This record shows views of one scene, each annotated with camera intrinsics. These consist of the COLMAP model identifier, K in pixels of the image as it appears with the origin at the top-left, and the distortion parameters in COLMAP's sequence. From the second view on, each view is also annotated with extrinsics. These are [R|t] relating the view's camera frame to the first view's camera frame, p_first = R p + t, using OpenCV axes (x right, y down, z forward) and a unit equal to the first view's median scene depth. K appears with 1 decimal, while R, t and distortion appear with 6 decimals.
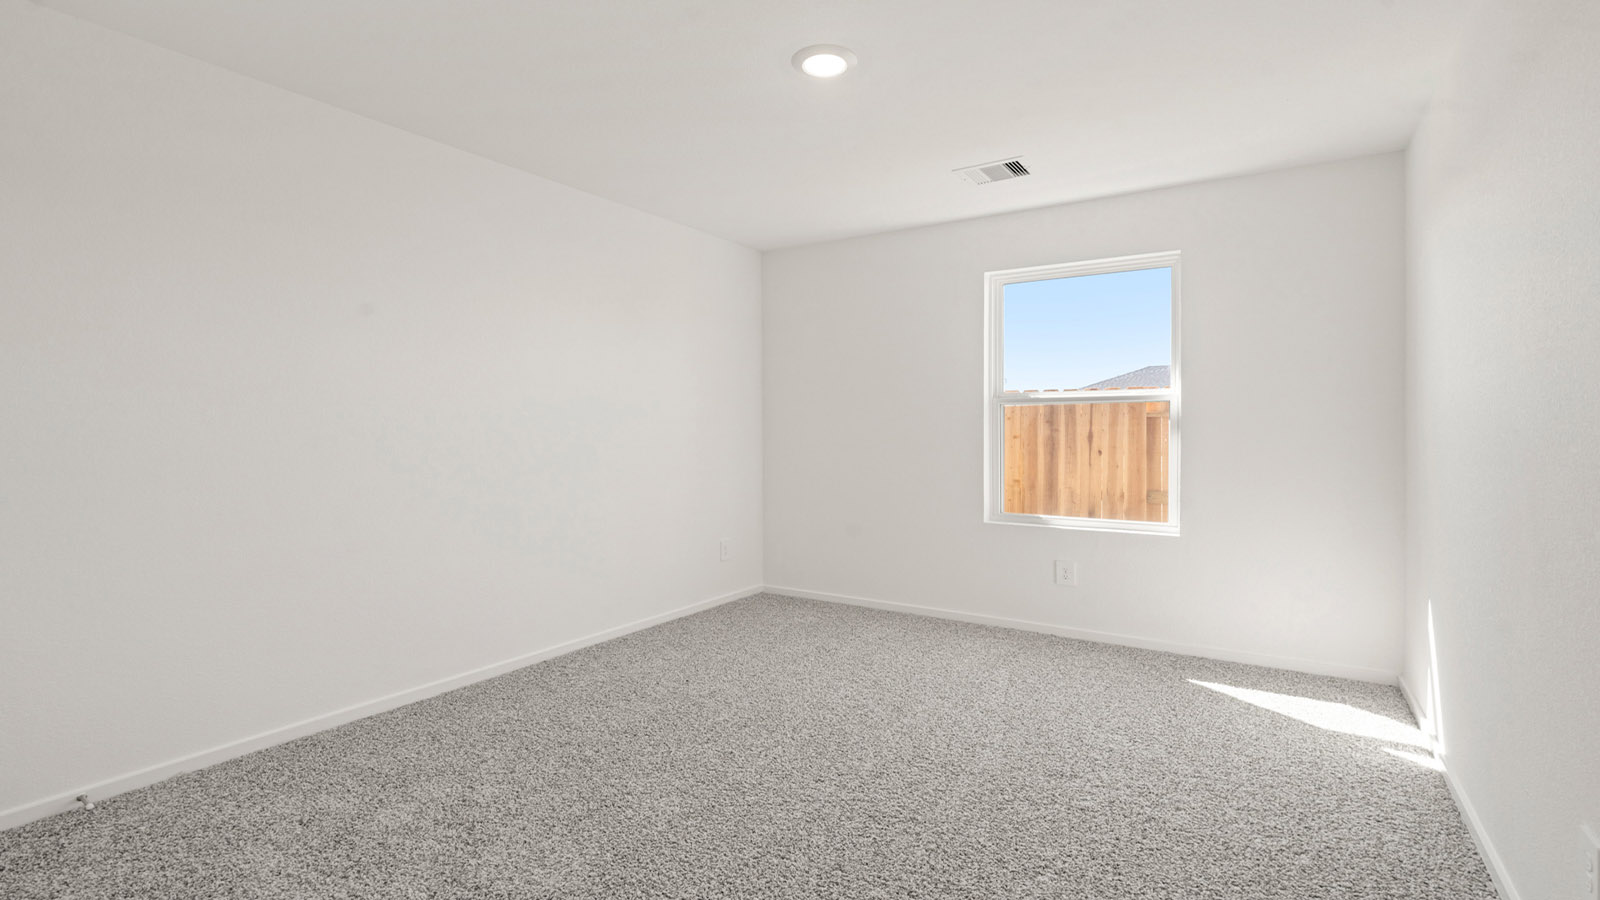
lens RADIAL K [[725.1, 0, 800.0], [0, 725.1, 450.0], [0, 0, 1]] dist [-0.003253, 0.000089]
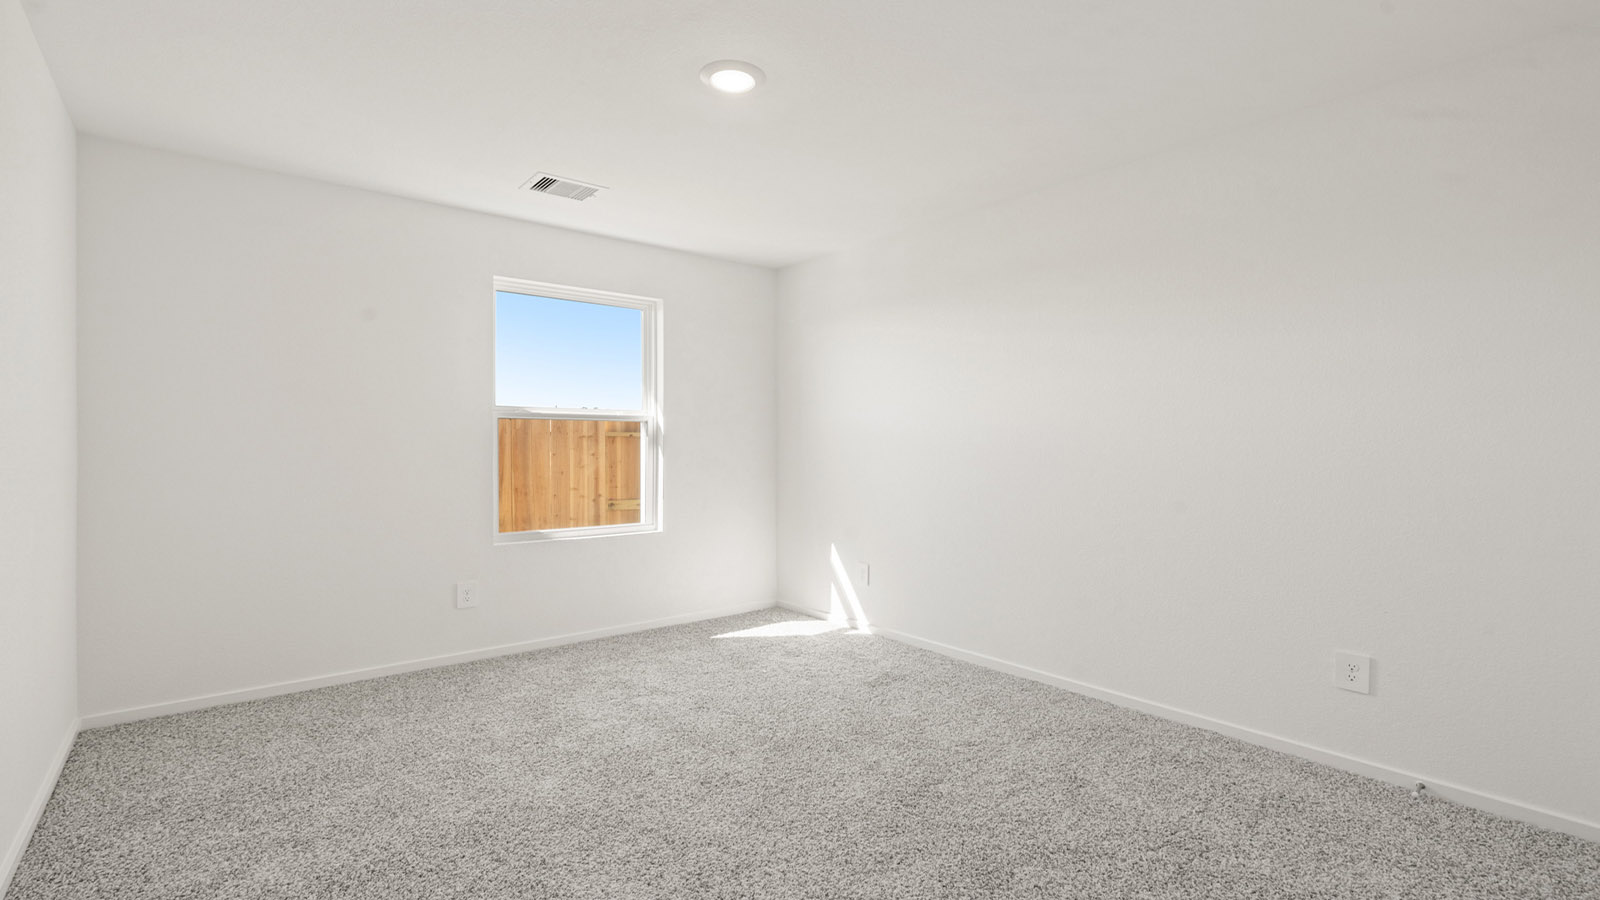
lens RADIAL K [[725.1, 0, 800.0], [0, 725.1, 450.0], [0, 0, 1]] dist [-0.003253, 0.000089]
pose [[0.296138, -0.003610, 0.955138, -0.545120], [0.029298, 0.999557, -0.005306, -0.005440], [-0.954696, 0.029555, 0.296112, 0.376791]]
